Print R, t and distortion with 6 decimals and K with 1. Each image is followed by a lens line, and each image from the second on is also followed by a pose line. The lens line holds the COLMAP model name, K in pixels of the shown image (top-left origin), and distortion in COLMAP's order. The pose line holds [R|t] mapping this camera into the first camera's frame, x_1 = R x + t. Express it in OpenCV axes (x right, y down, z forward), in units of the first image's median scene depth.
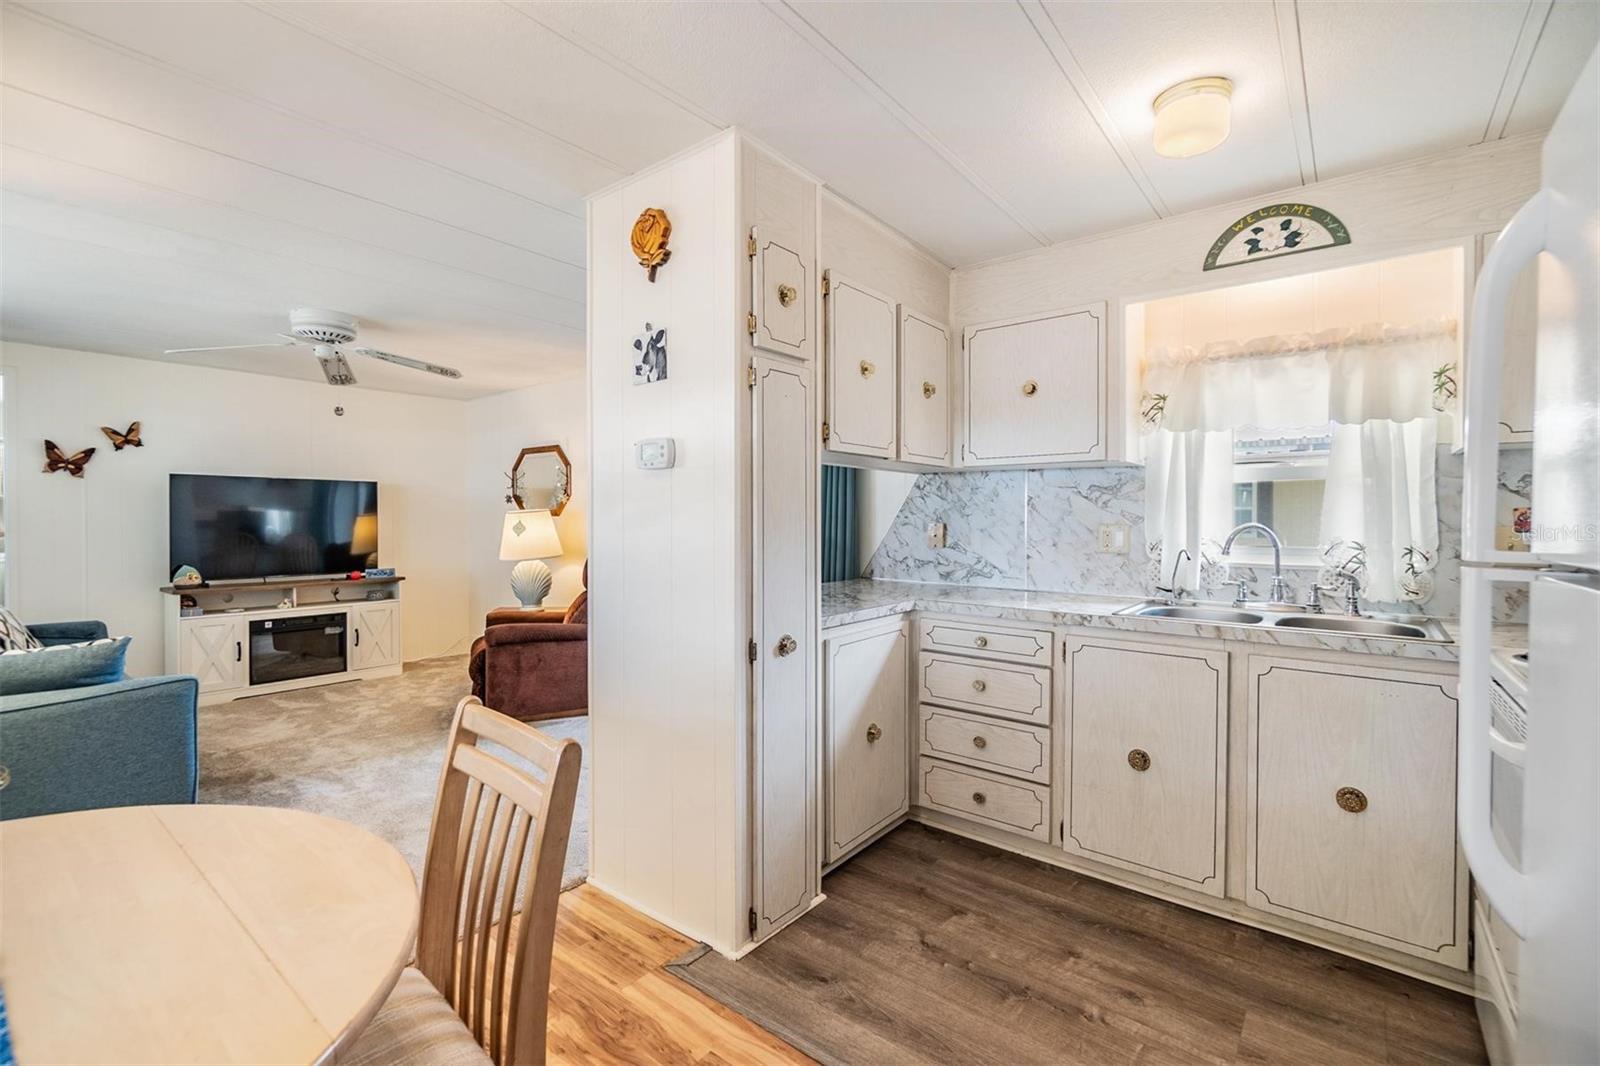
lens RADIAL K [[701.8, 0, 794.3], [0, 701.8, 524.5], [0, 0, 1]] dist [-0.002449, -0.000096]
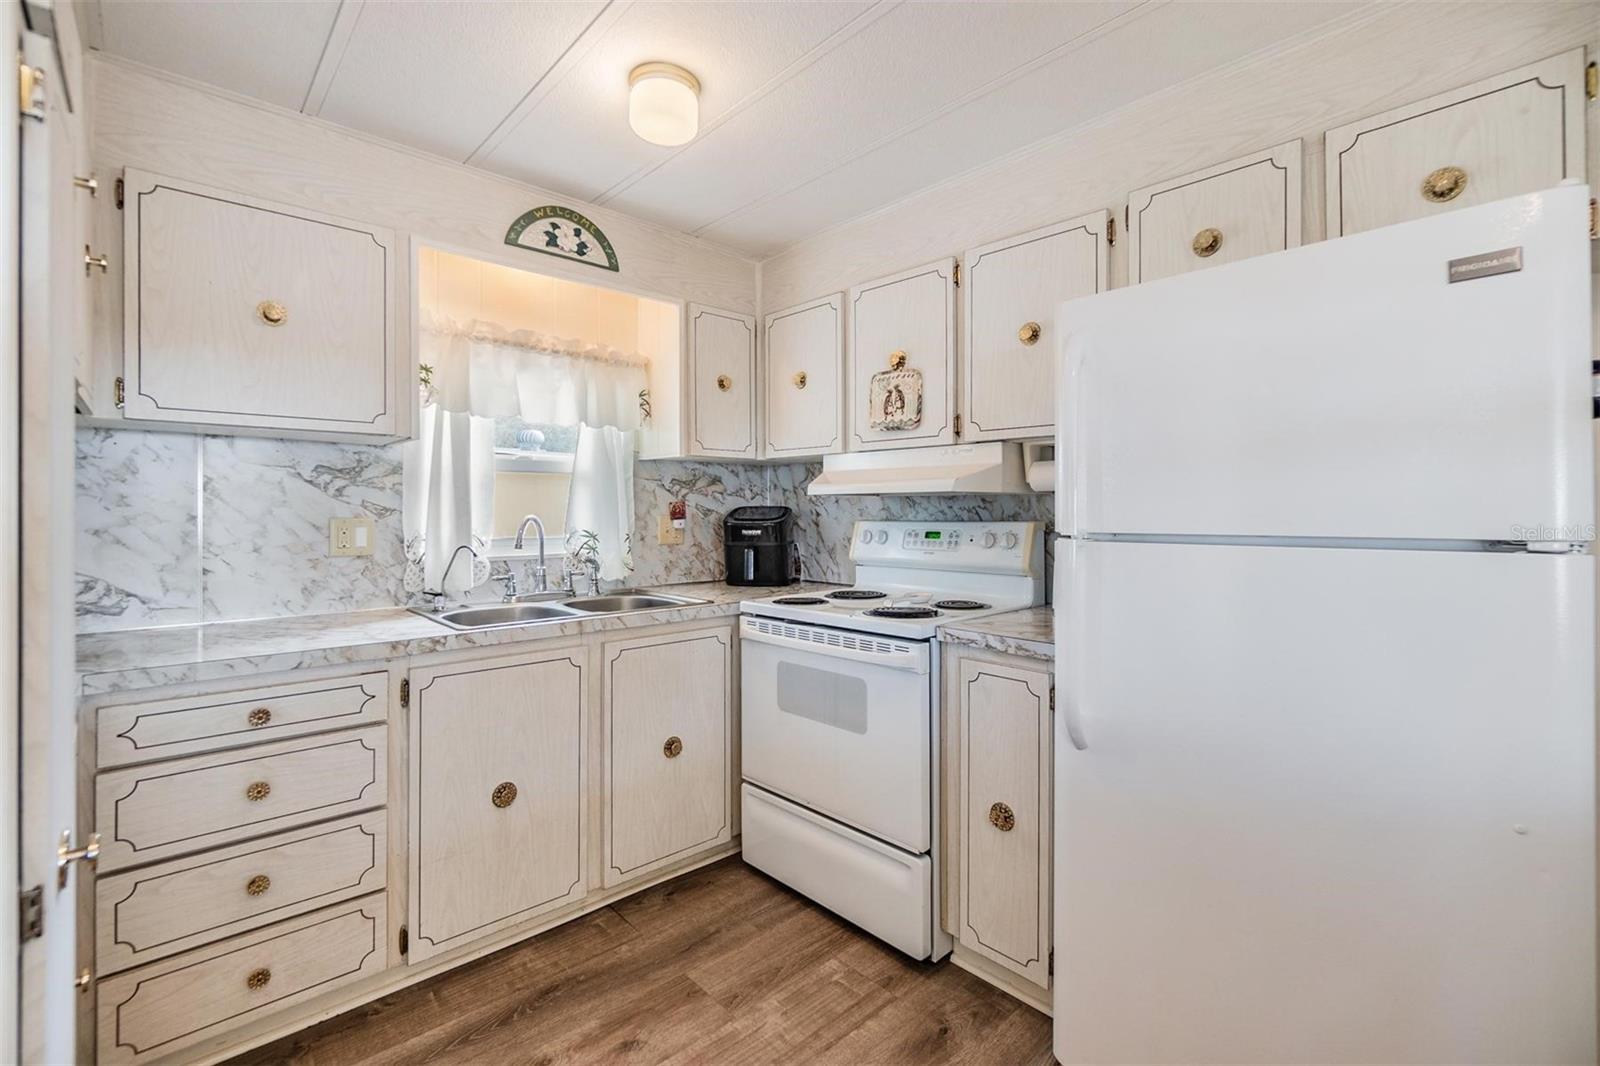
lens RADIAL K [[699.6, 0, 798.5], [0, 699.6, 509.4], [0, 0, 1]] dist [-0.002115, -0.000337]
pose [[0.150826, -0.001466, 0.988559, -0.209961], [0.010562, 0.999944, -0.000129, -0.004426], [-0.988504, 0.010460, 0.150833, 0.371049]]
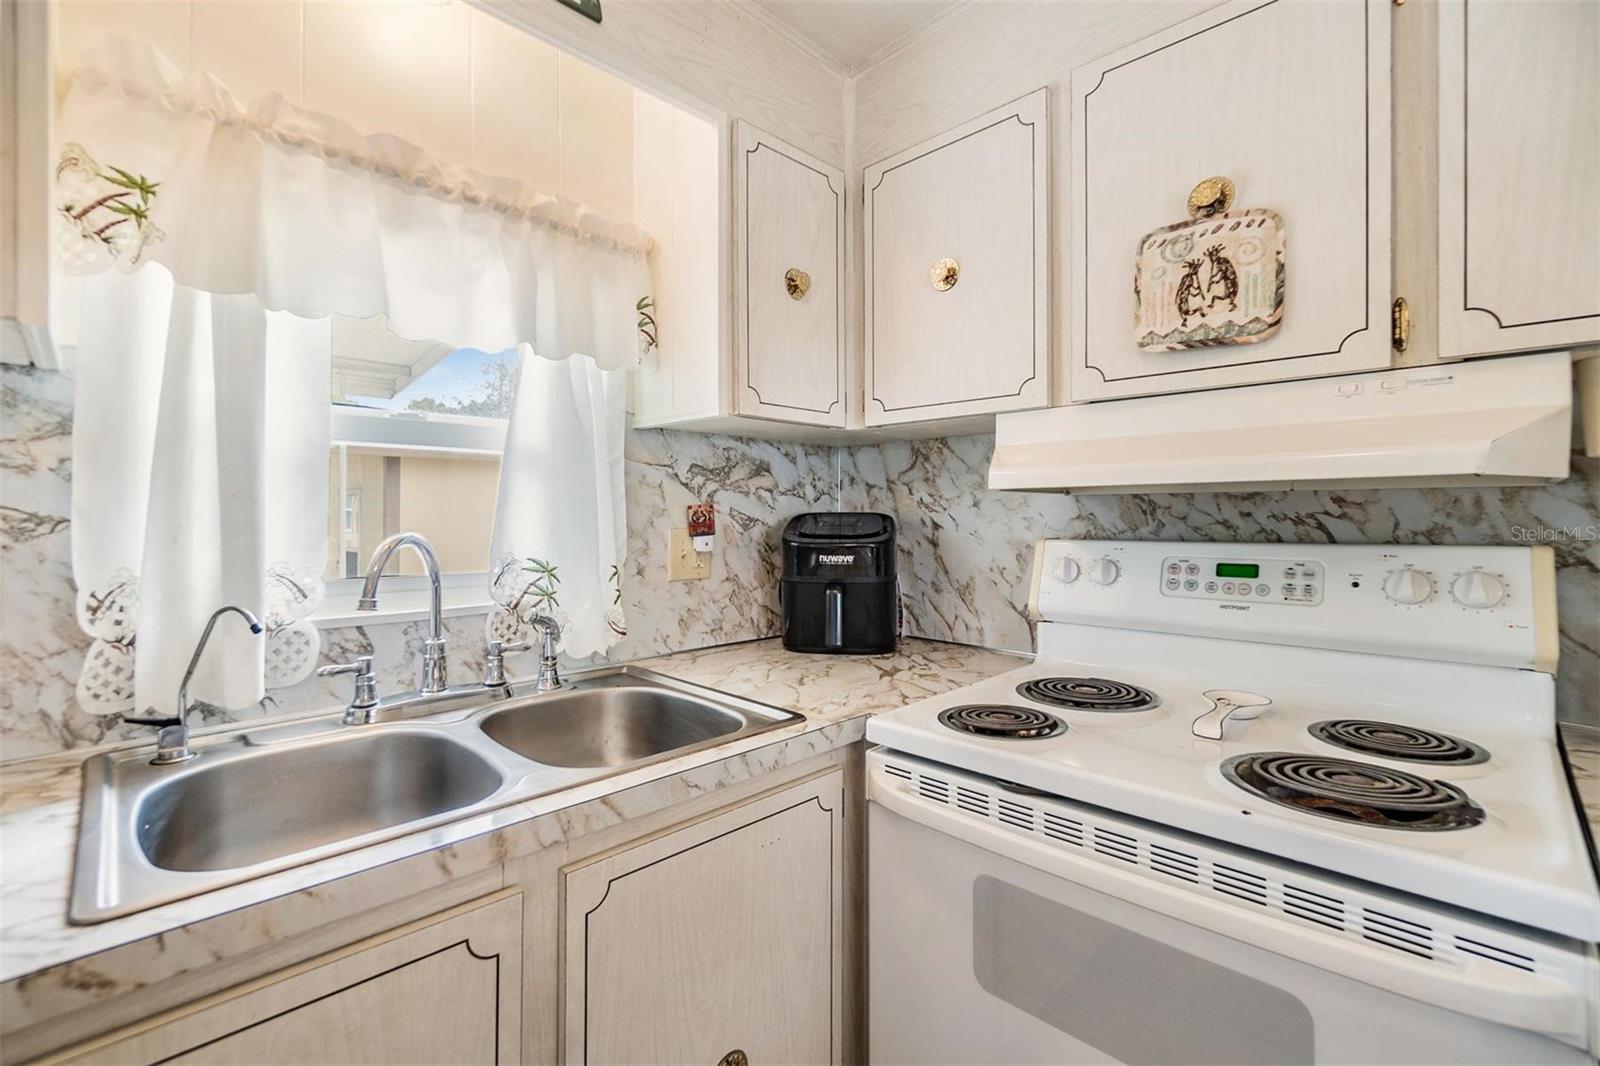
lens RADIAL K [[698.1, 0, 794.9], [0, 698.1, 512.4], [0, 0, 1]] dist [-0.002098, -0.000210]
pose [[0.115197, 0.003833, 0.993335, 0.183759], [0.010142, 0.999936, -0.005034, -0.007273], [-0.993291, 0.010655, 0.115151, 0.545223]]
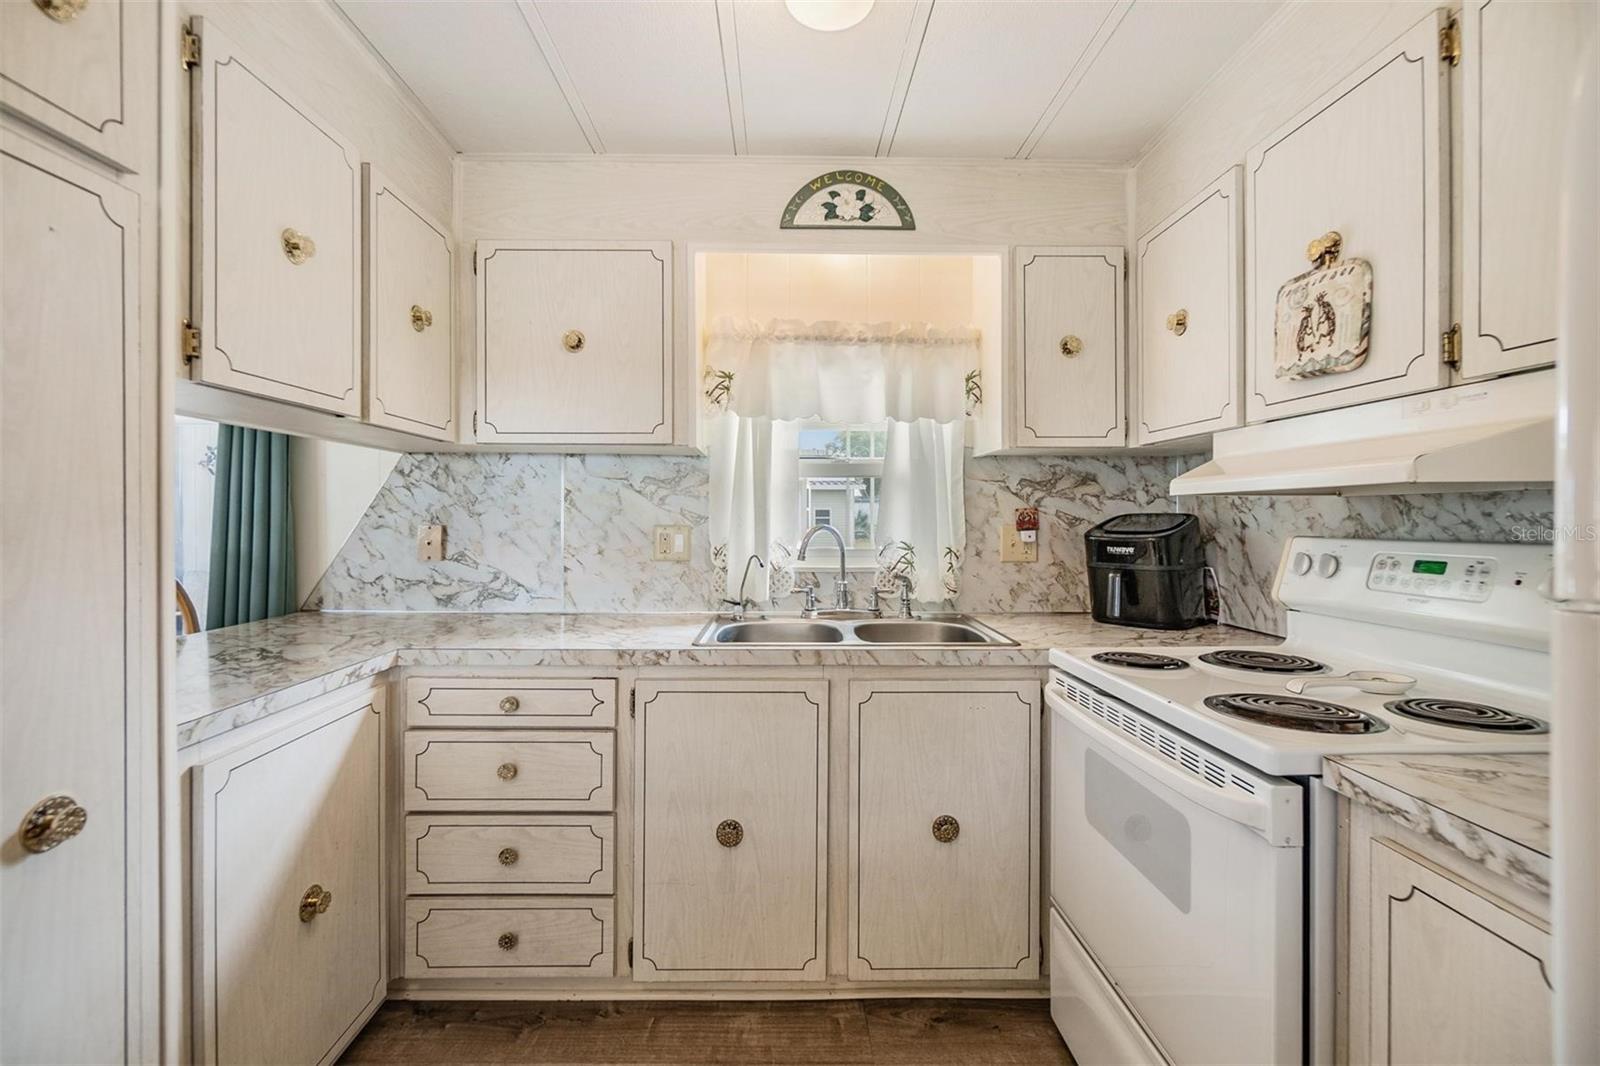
lens RADIAL K [[697.2, 0, 796.4], [0, 697.2, 517.3], [0, 0, 1]] dist [-0.003105, -0.000011]
pose [[0.767674, -0.000297, 0.640840, 0.042463], [0.005856, 0.999961, -0.006551, -0.003287], [-0.640813, 0.008782, 0.767646, 0.261849]]
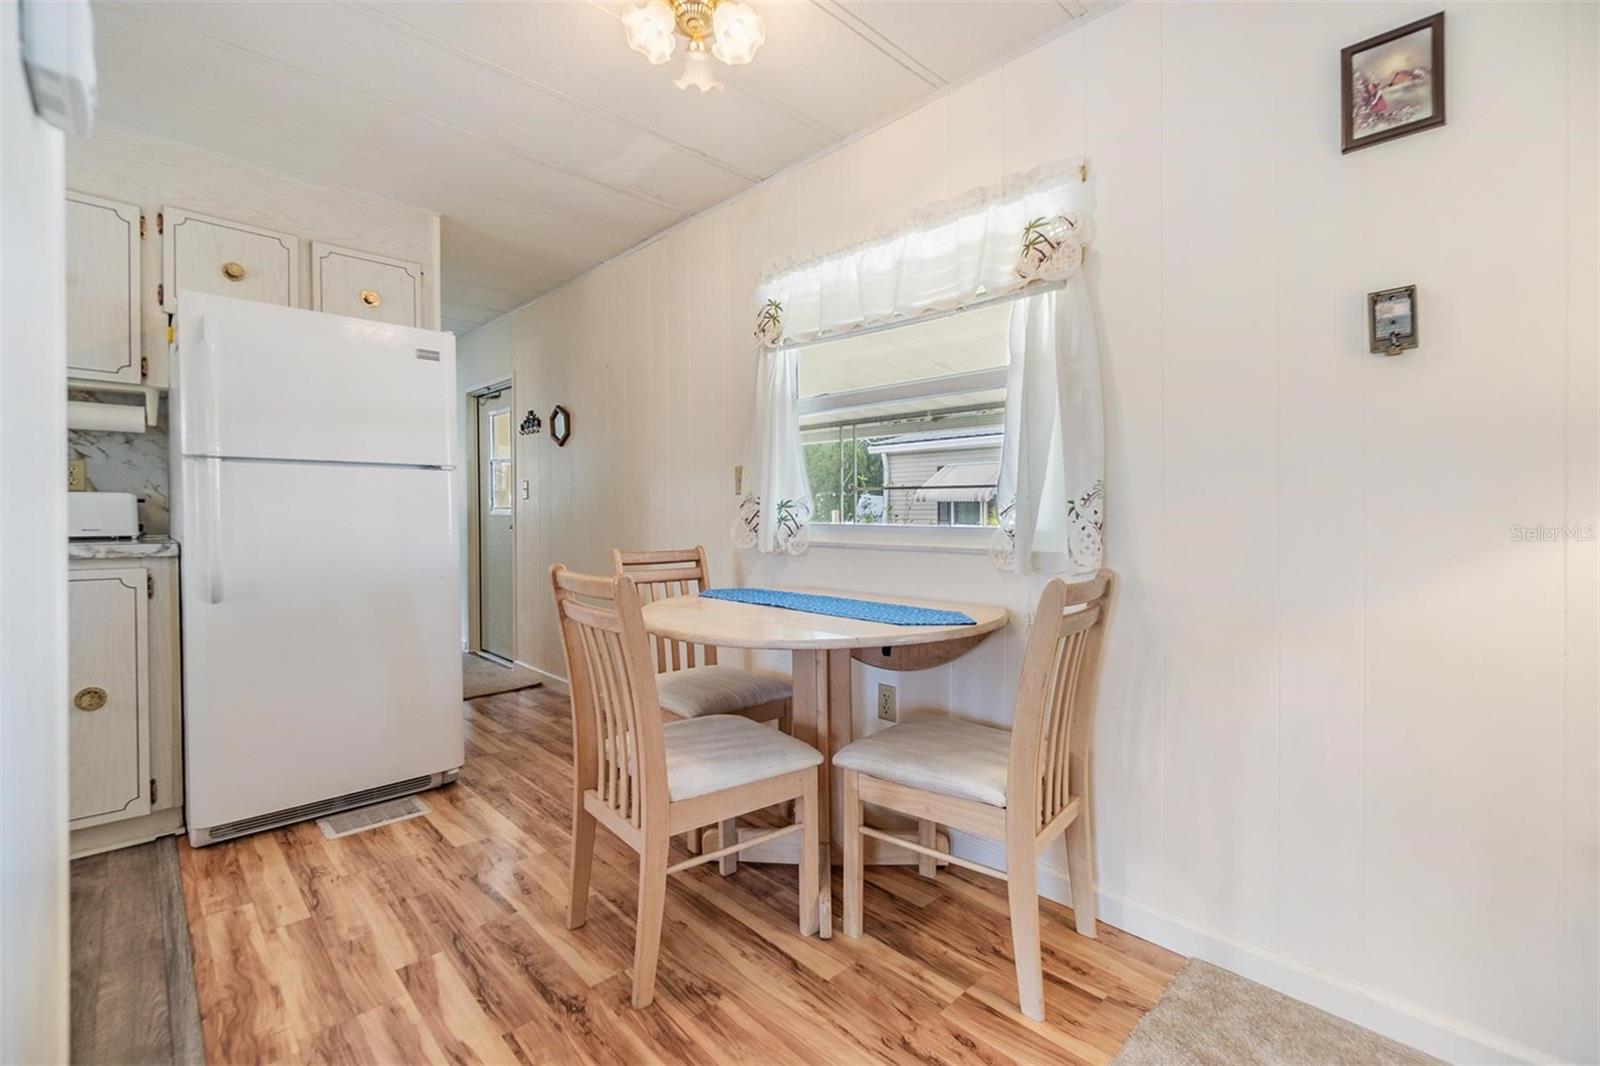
lens RADIAL K [[698.1, 0, 794.9], [0, 698.1, 512.4], [0, 0, 1]] dist [-0.002098, -0.000210]
pose [[-0.991188, 0.000148, 0.132460, -0.363068], [0.002015, 0.999900, 0.013966, 0.054892], [-0.132445, 0.014110, -0.991090, 0.838621]]
